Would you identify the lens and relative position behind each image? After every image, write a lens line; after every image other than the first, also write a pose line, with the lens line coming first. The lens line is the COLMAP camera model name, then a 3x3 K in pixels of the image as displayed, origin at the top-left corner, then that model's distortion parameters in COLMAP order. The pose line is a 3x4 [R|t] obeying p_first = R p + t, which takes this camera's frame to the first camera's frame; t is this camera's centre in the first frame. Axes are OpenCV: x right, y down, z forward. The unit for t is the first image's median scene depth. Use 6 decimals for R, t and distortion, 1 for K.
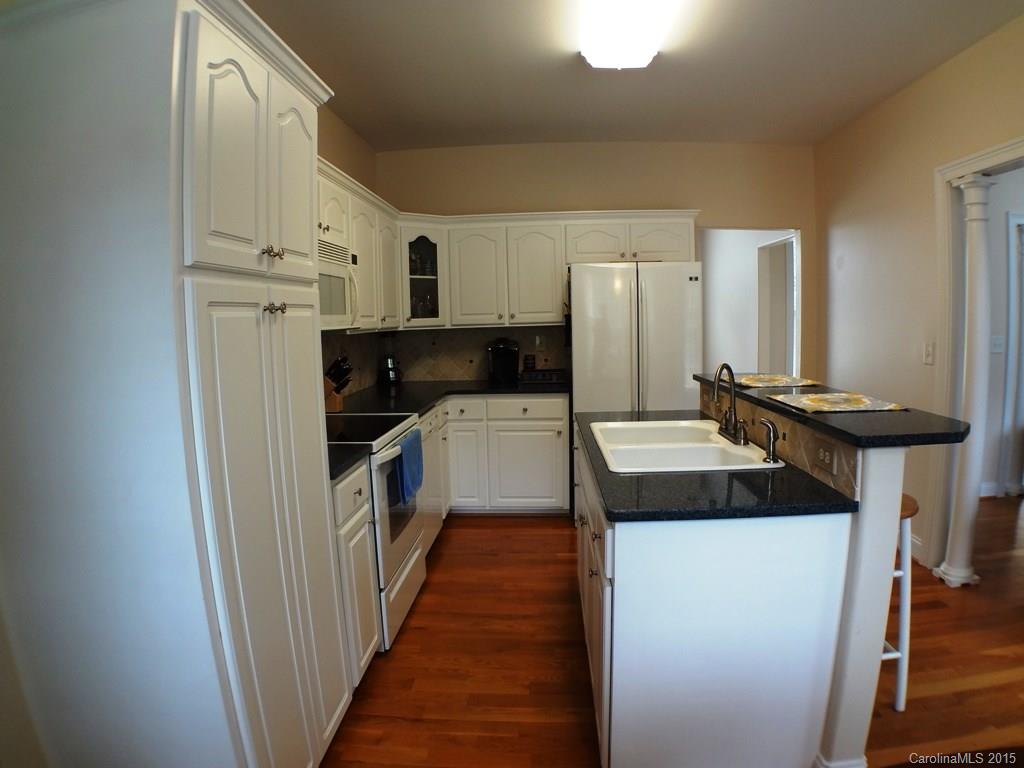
lens RADIAL K [[606.2, 0, 512.0], [0, 606.2, 384.0], [0, 0, 1]] dist [-0.151619, 0.000485]
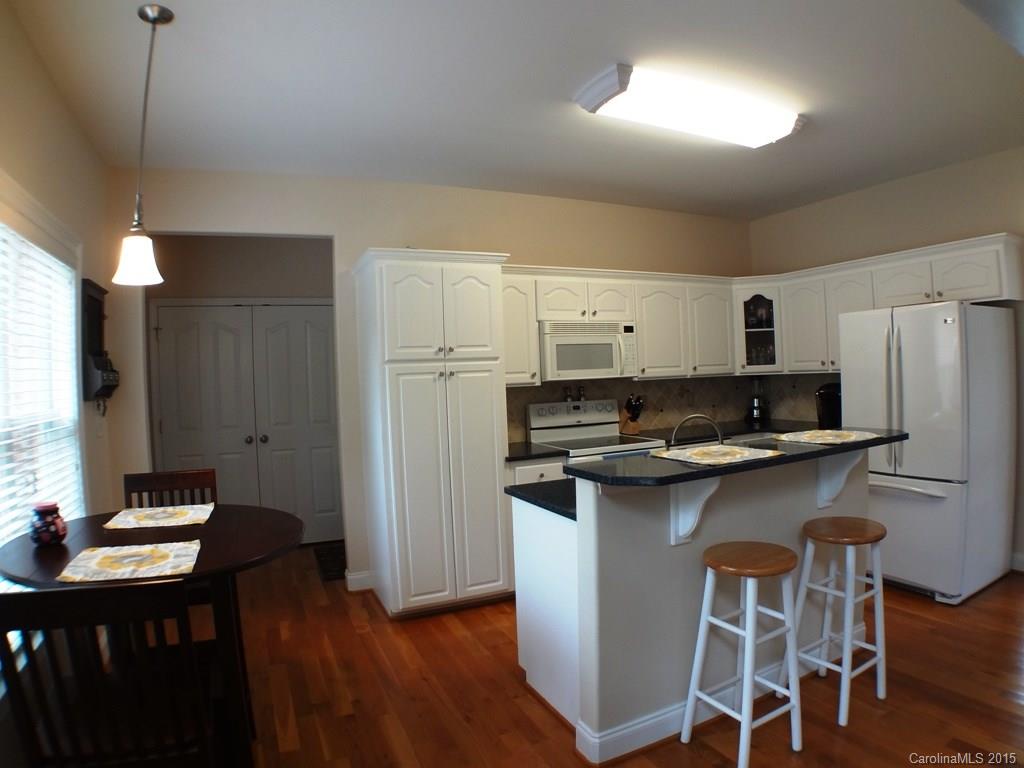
lens RADIAL K [[606.2, 0, 512.0], [0, 606.2, 384.0], [0, 0, 1]] dist [-0.151619, 0.000485]
pose [[0.484324, 0.017008, -0.874724, 0.630671], [-0.063815, 0.997835, -0.015932, -0.024739], [0.872558, 0.063536, 0.484360, 0.036352]]
